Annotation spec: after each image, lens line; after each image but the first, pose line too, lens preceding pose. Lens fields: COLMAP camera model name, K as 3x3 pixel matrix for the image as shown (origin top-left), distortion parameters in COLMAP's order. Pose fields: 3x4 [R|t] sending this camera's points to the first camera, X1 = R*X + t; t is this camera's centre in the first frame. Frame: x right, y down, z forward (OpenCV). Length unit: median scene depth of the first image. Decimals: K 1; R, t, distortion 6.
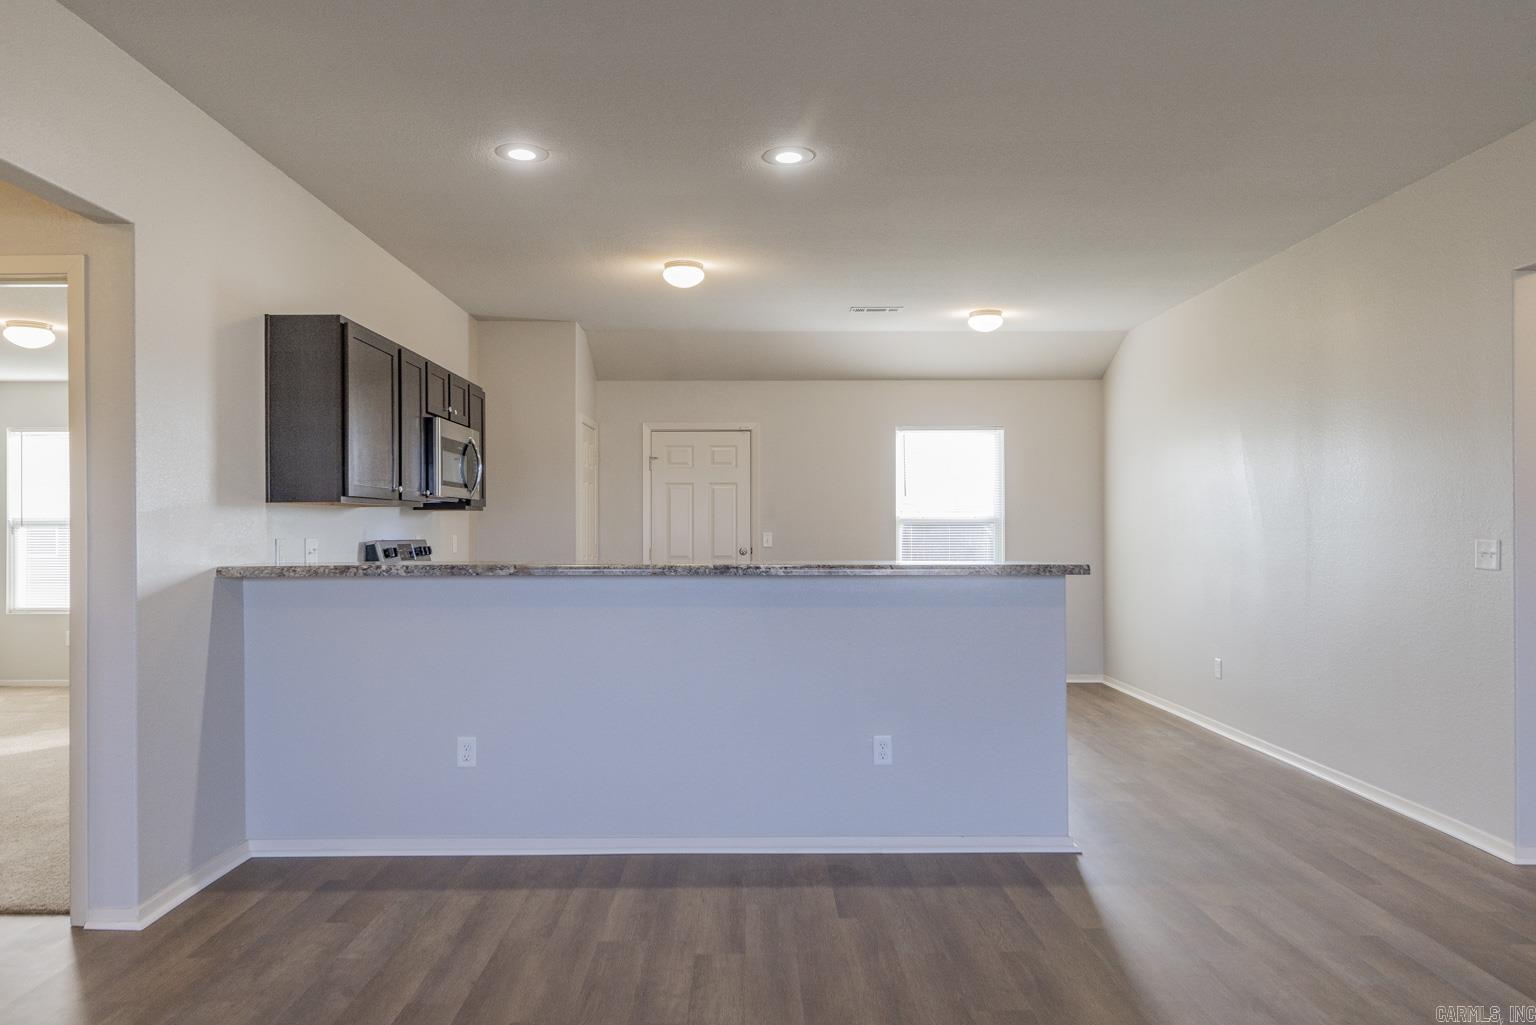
lens RADIAL K [[1000.3, 0, 761.1], [0, 1000.3, 523.5], [0, 0, 1]] dist [0.008795, -0.008239]
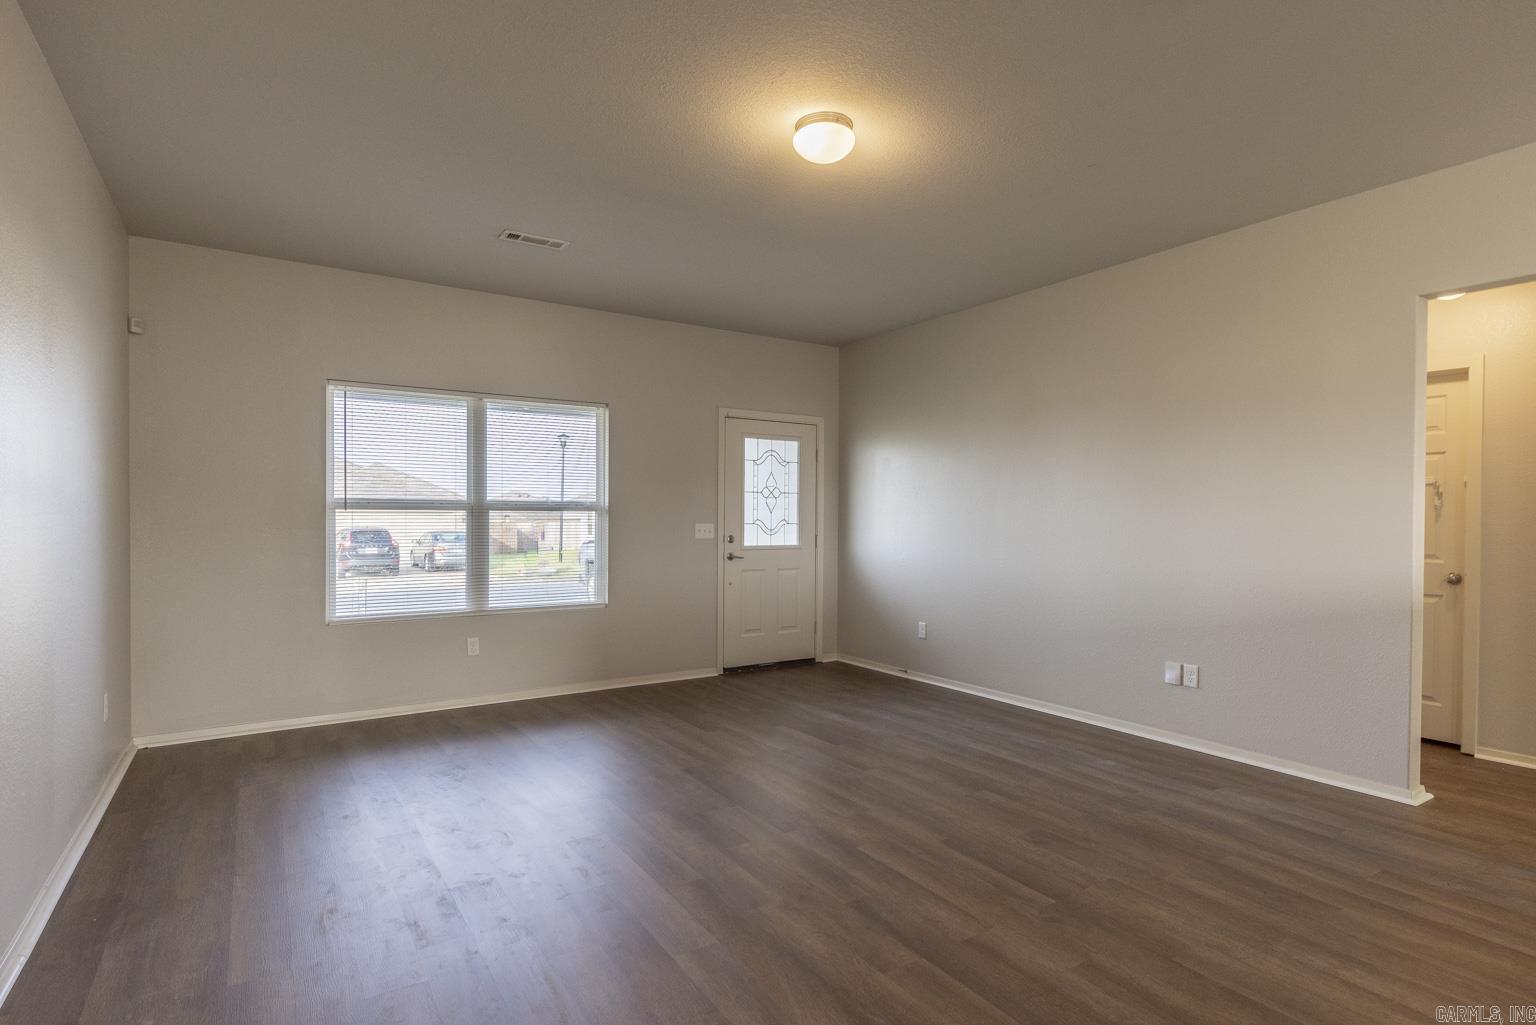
lens RADIAL K [[782.0, 0, 763.7], [0, 782.0, 515.7], [0, 0, 1]] dist [0.000512, -0.003072]
pose [[-0.851713, 0.000096, -0.524008, 0.559845], [-0.000378, 1.000000, 0.000796, 0.000906], [0.524008, 0.000876, -0.851713, 0.916942]]
